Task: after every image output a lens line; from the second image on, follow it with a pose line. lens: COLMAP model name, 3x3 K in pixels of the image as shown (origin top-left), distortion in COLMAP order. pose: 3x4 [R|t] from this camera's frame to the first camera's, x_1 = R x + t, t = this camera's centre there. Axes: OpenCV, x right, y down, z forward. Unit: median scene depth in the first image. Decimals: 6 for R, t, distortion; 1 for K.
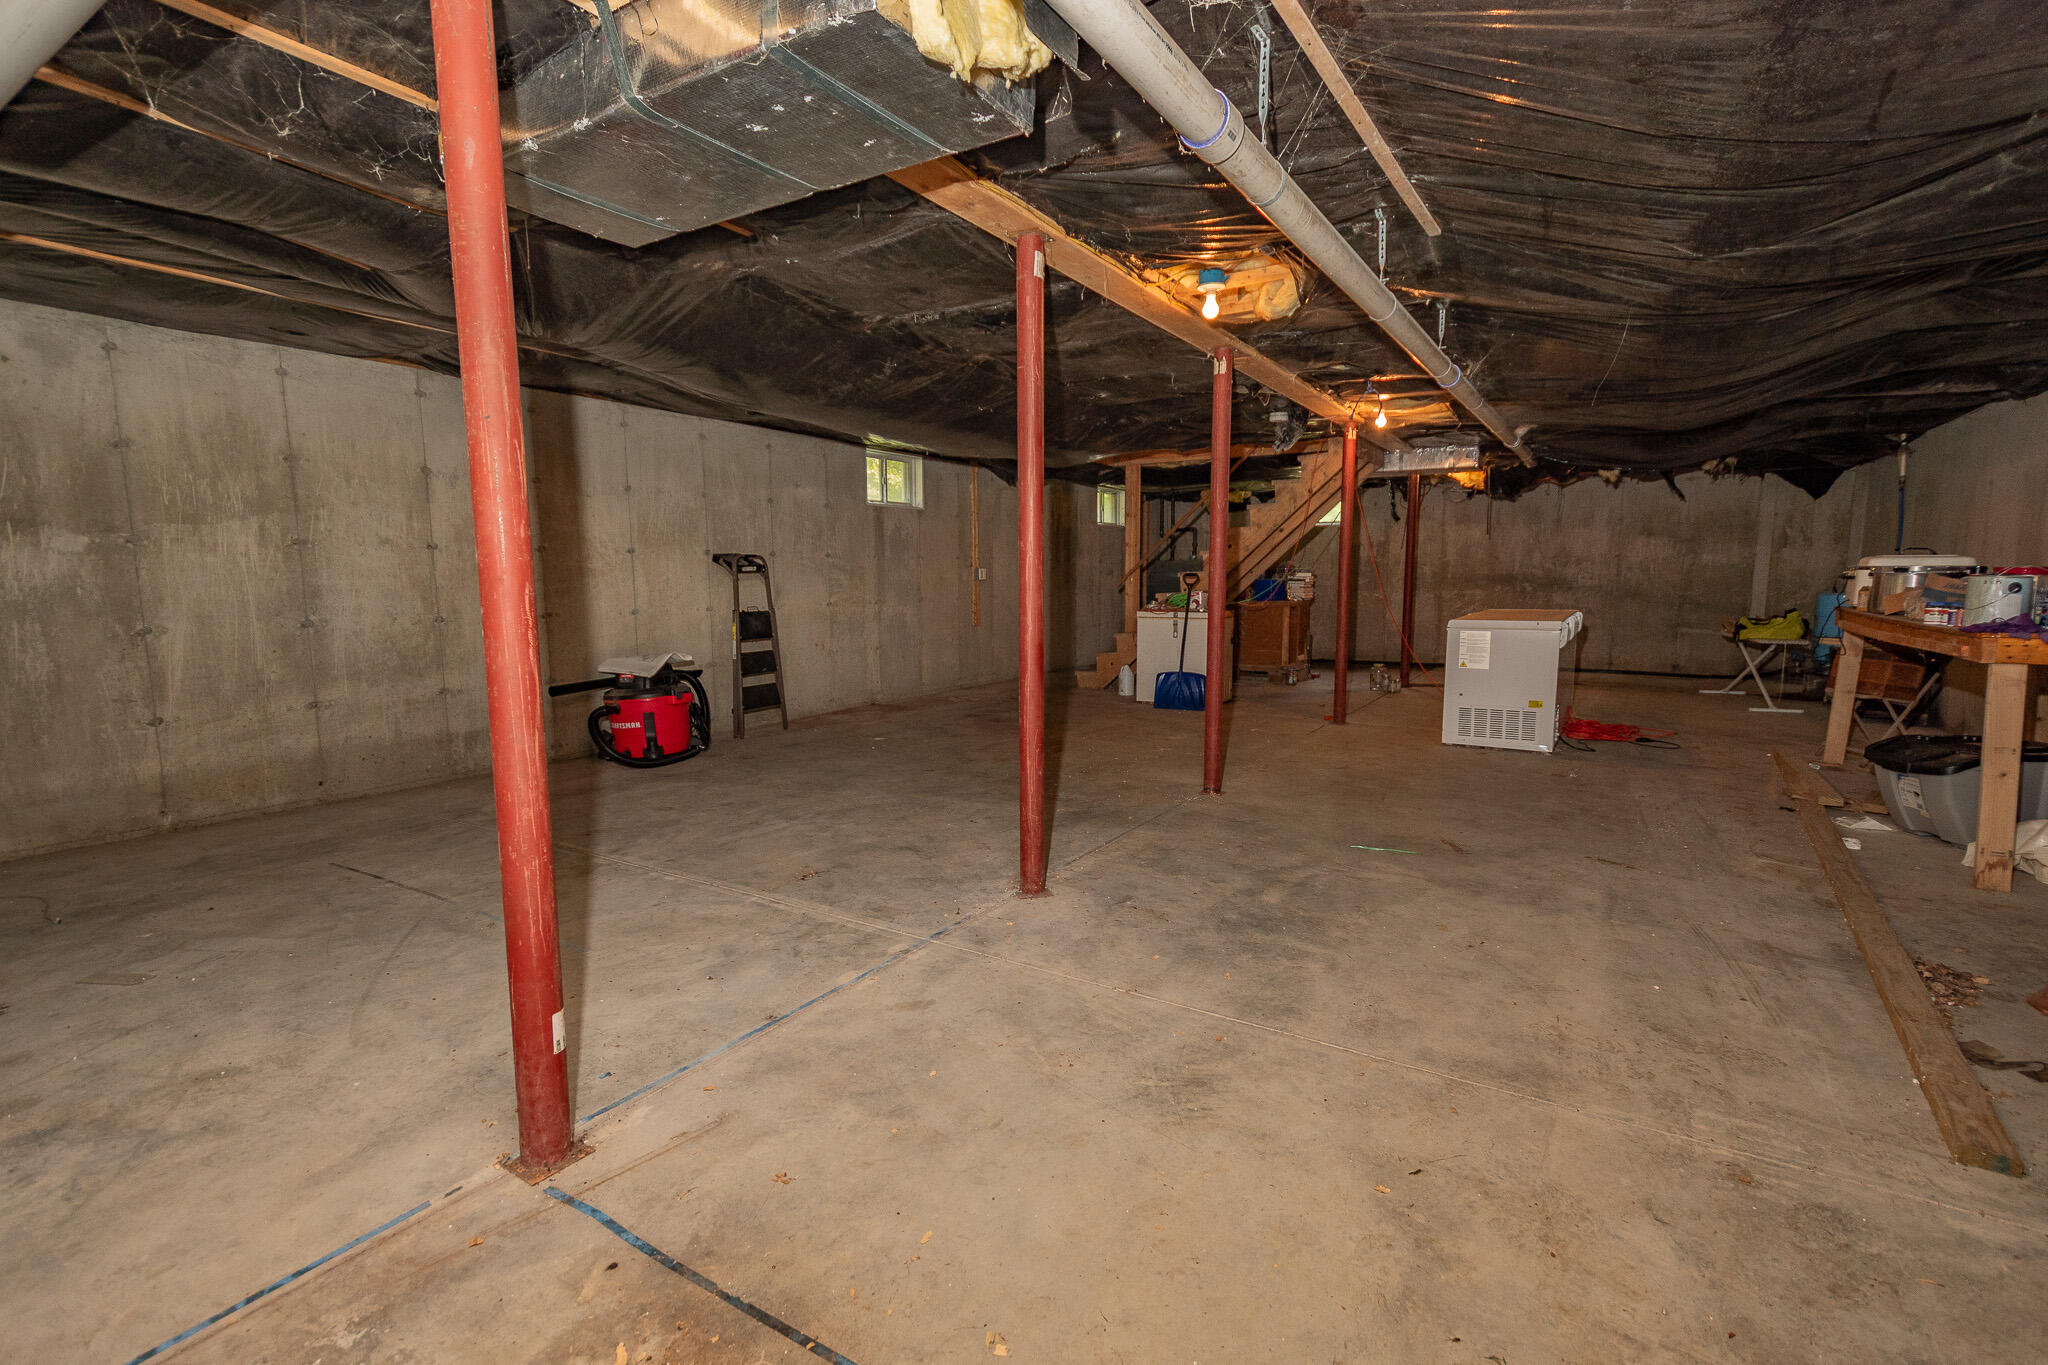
lens RADIAL K [[932.1, 0, 1024.2], [0, 932.1, 689.1], [0, 0, 1]] dist [0.049137, -0.018313]
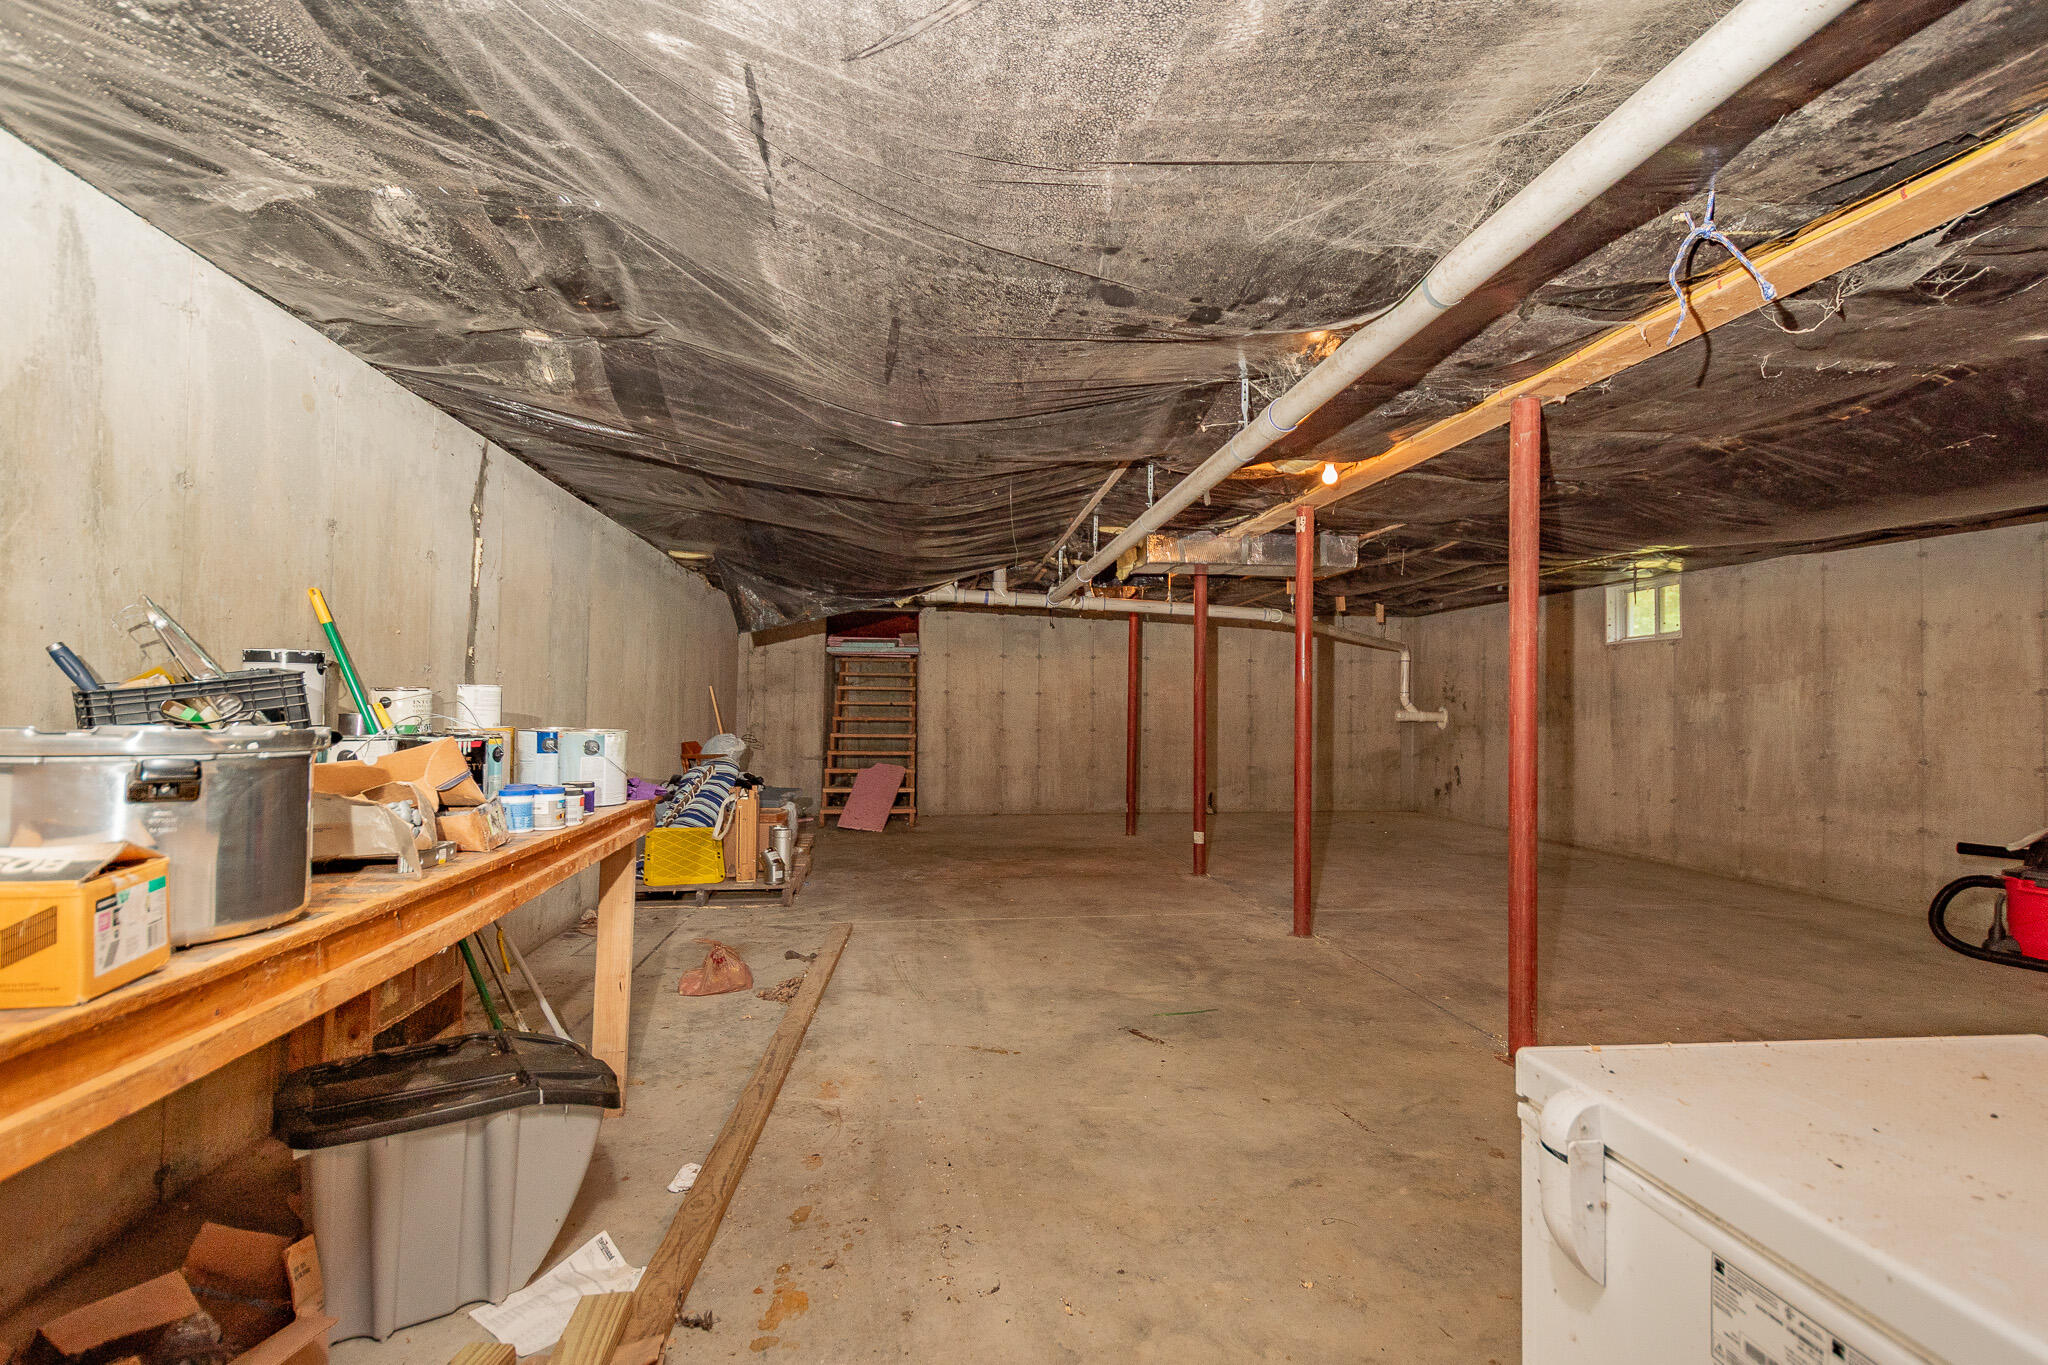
lens RADIAL K [[900.6, 0, 1029.6], [0, 900.6, 690.6], [0, 0, 1]] dist [0.017976, -0.009726]
pose [[-0.765433, -0.012827, -0.643388, 0.941086], [-0.087048, 0.992676, 0.083770, -0.178898], [0.637601, 0.120126, -0.760943, 1.340945]]
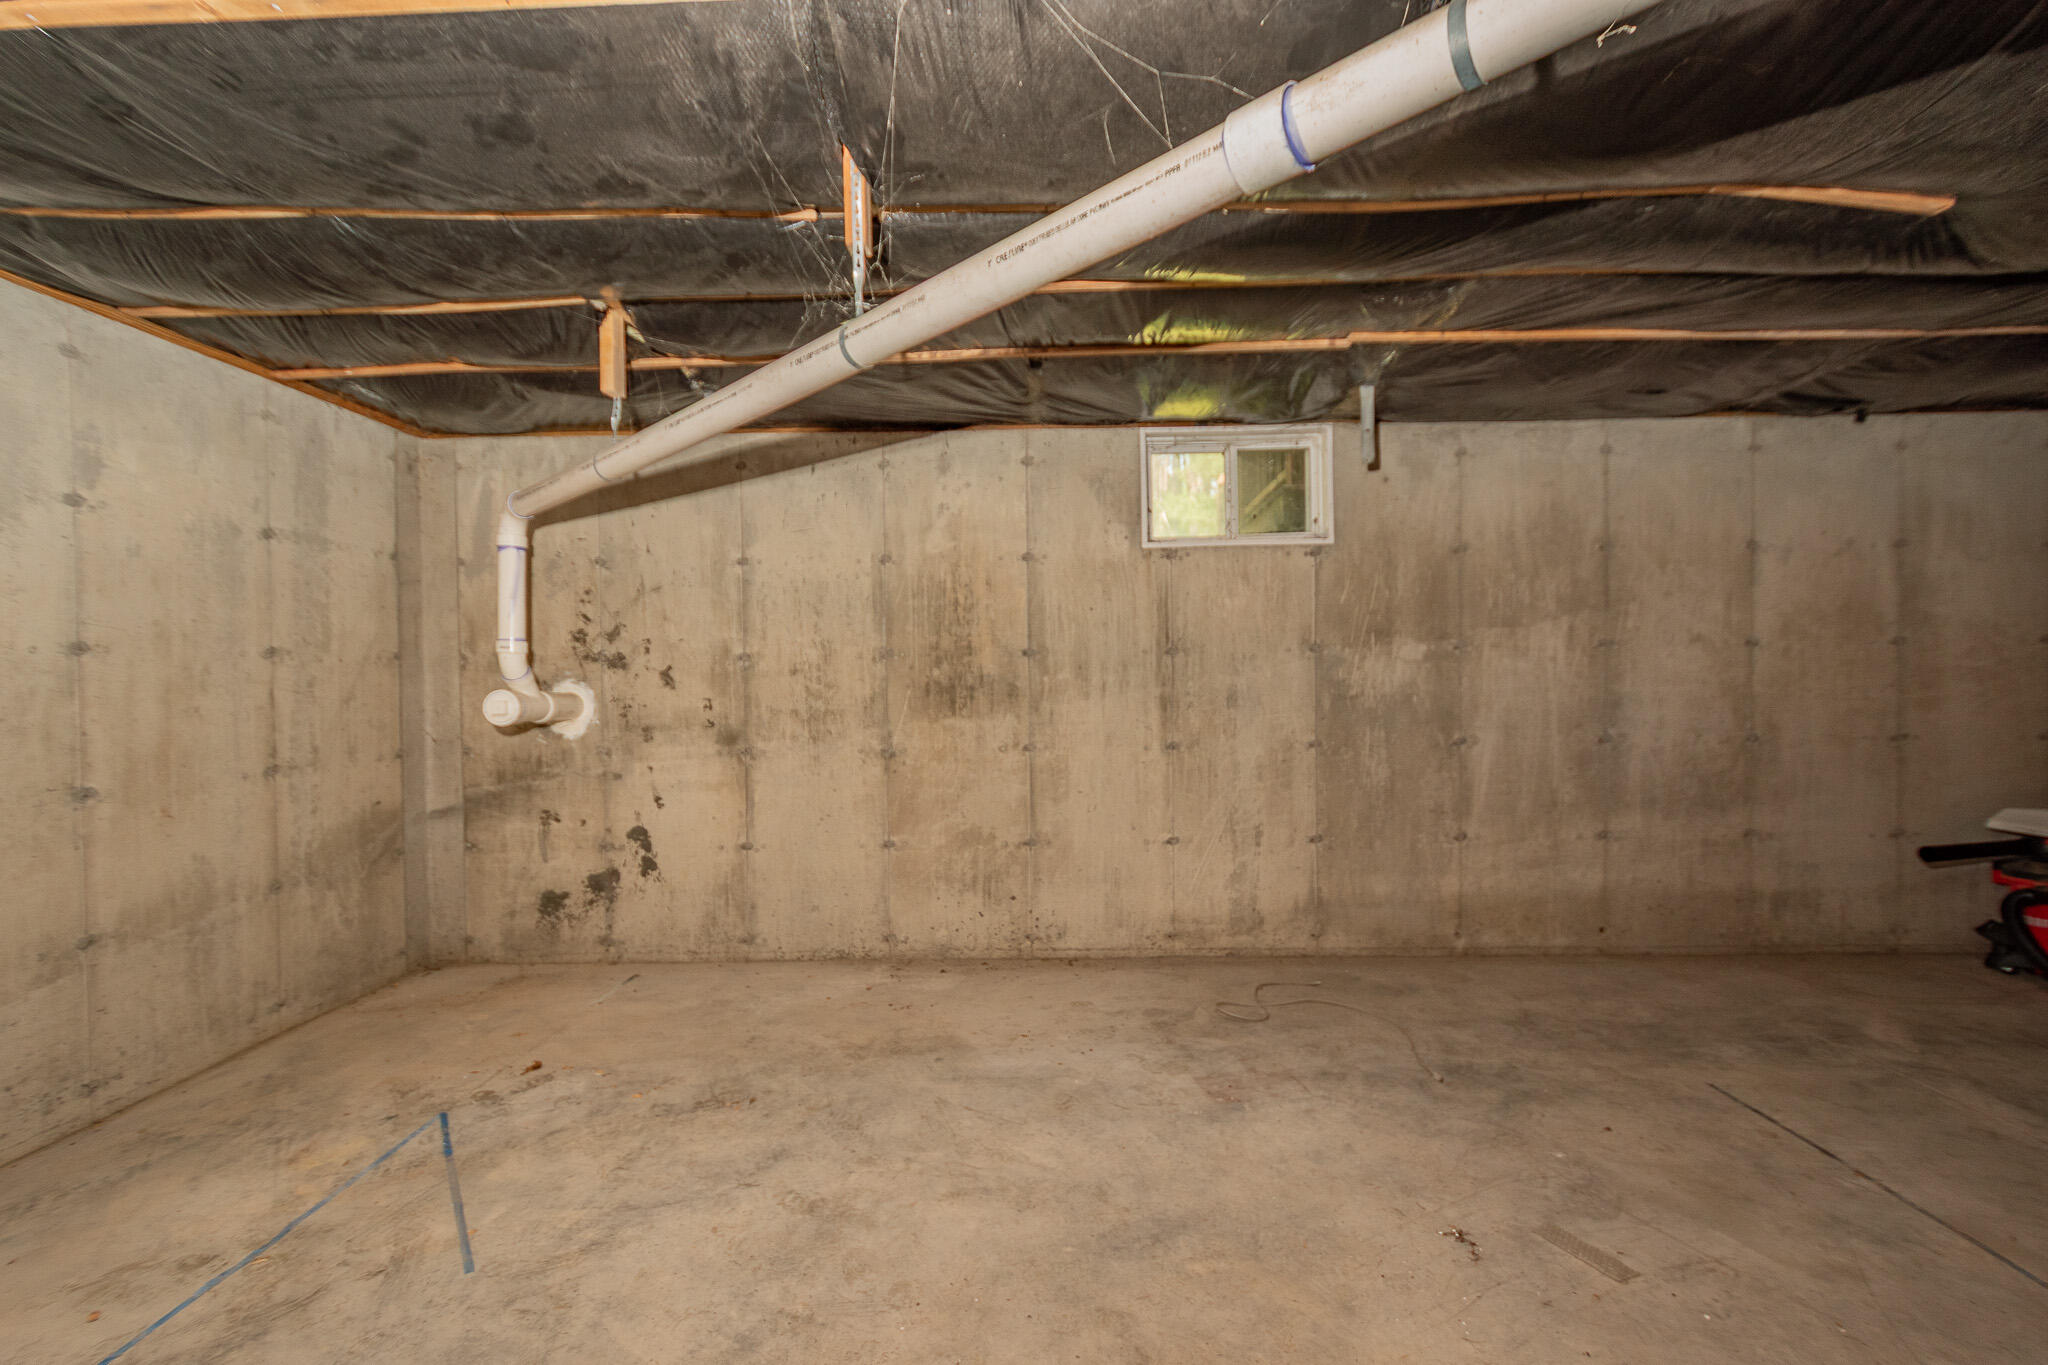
lens RADIAL K [[900.6, 0, 1029.6], [0, 900.6, 690.6], [0, 0, 1]] dist [0.017976, -0.009726]
pose [[0.536381, 0.017509, -0.843795, -0.377355], [-0.096304, 0.994524, -0.040582, -0.031382], [0.838464, 0.103028, 0.535130, 0.148964]]
